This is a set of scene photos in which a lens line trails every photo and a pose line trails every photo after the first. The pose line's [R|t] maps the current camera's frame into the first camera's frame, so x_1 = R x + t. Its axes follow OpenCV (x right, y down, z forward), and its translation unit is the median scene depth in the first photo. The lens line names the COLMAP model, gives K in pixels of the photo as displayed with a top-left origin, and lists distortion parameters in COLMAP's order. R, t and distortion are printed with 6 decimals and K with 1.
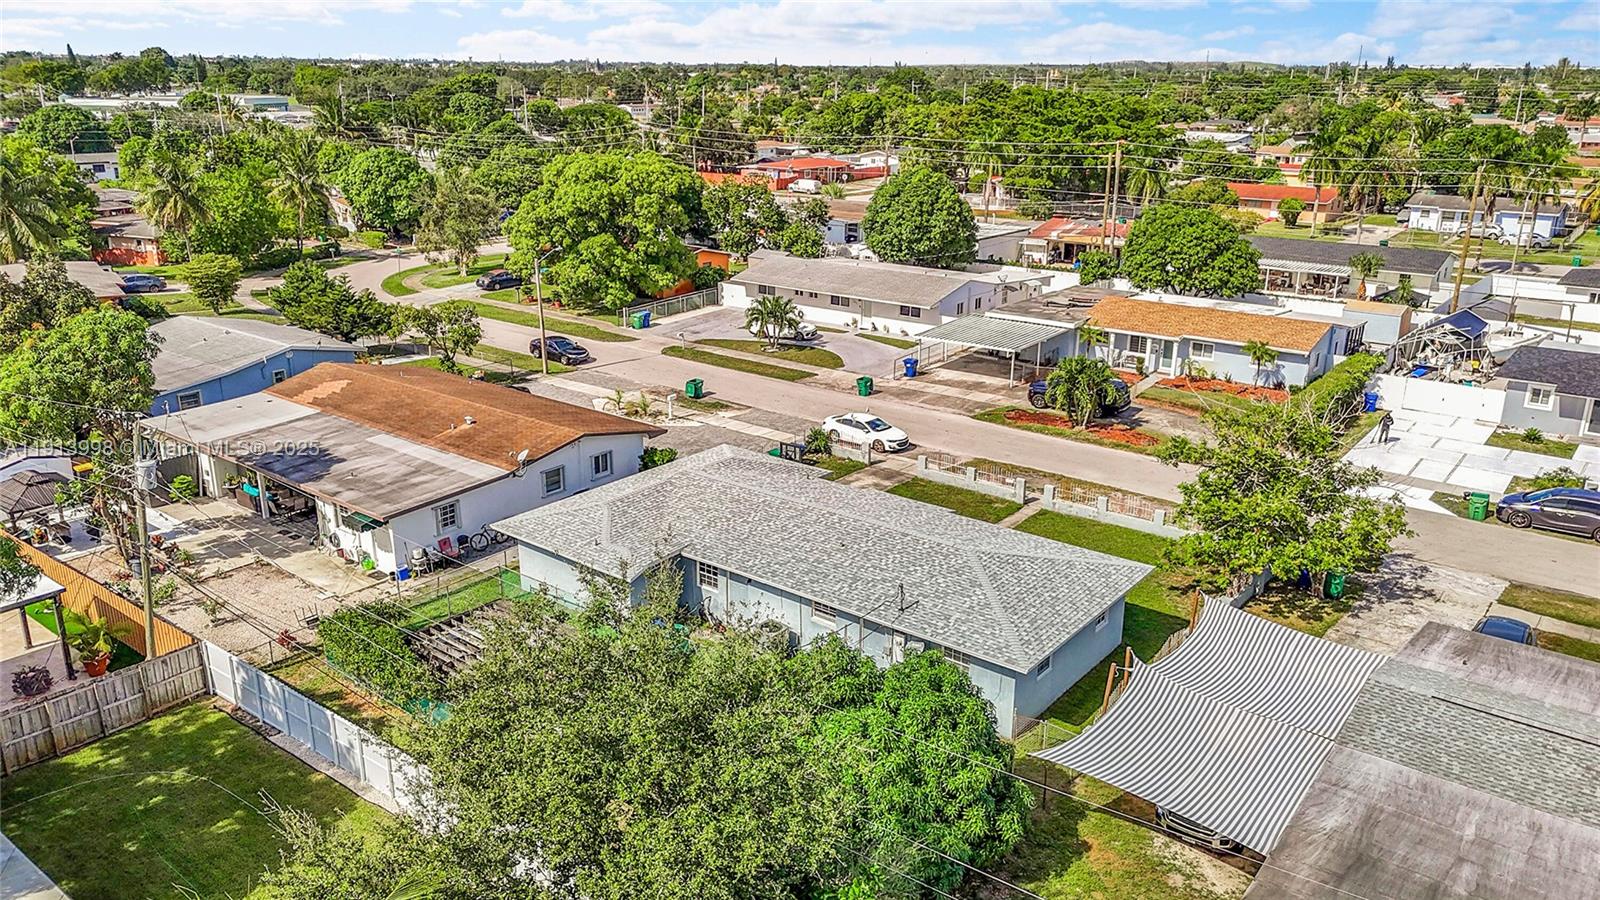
lens RADIAL K [[1166.6, 0, 800.0], [0, 1166.6, 450.0], [0, 0, 1]] dist [0.111484, -0.147727]
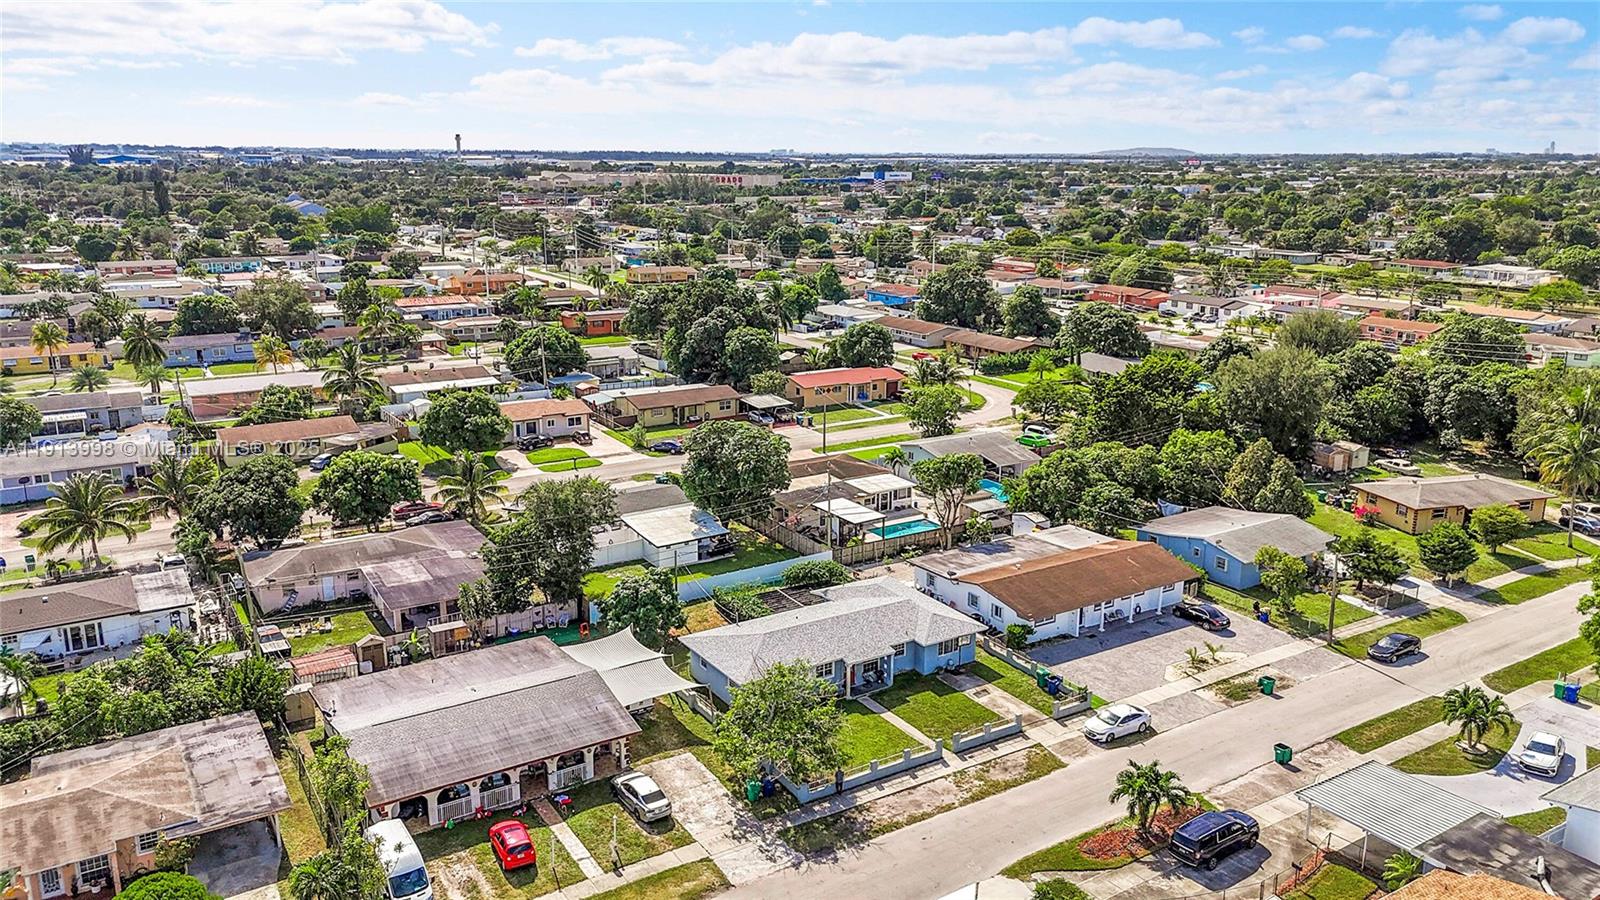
lens RADIAL K [[1168.2, 0, 797.2], [0, 1168.2, 453.1], [0, 0, 1]] dist [0.084924, -0.086721]
pose [[-0.334552, 0.226755, -0.914690, 1.457461], [-0.299271, 0.894811, 0.331287, -0.681077], [0.893595, 0.384572, -0.231500, 1.034208]]
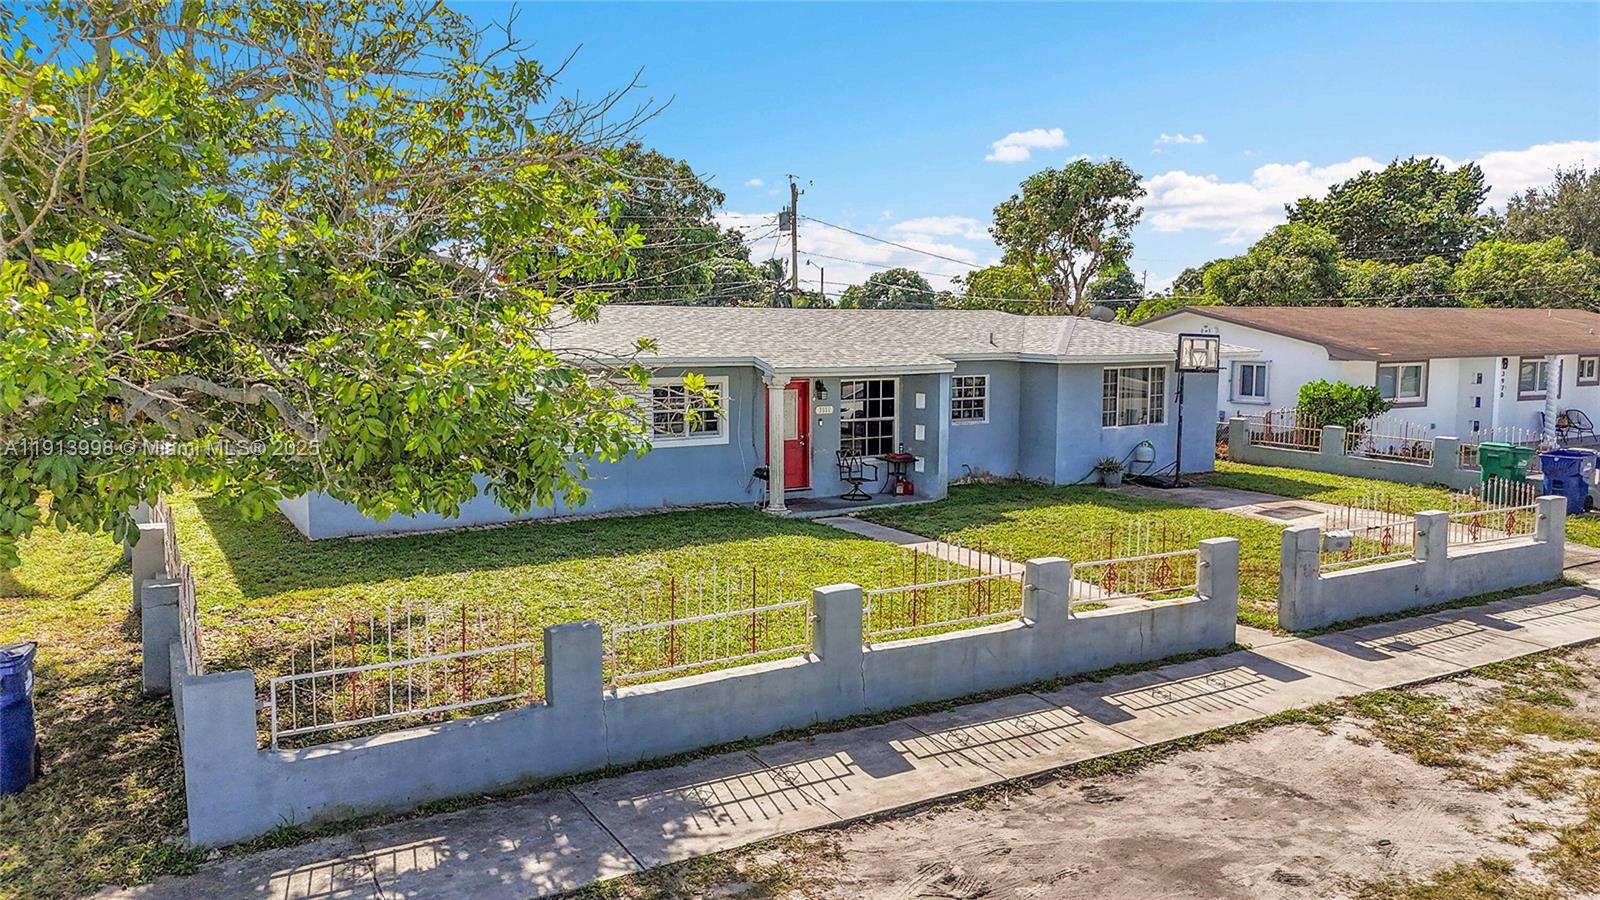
lens RADIAL K [[1166.6, 0, 800.0], [0, 1166.6, 450.0], [0, 0, 1]] dist [0.111484, -0.147727]
pose [[-0.364478, 0.094342, -0.926421, 0.471519], [-0.292336, 0.932969, 0.210021, -0.013879], [0.884135, 0.347374, -0.312468, 0.985992]]
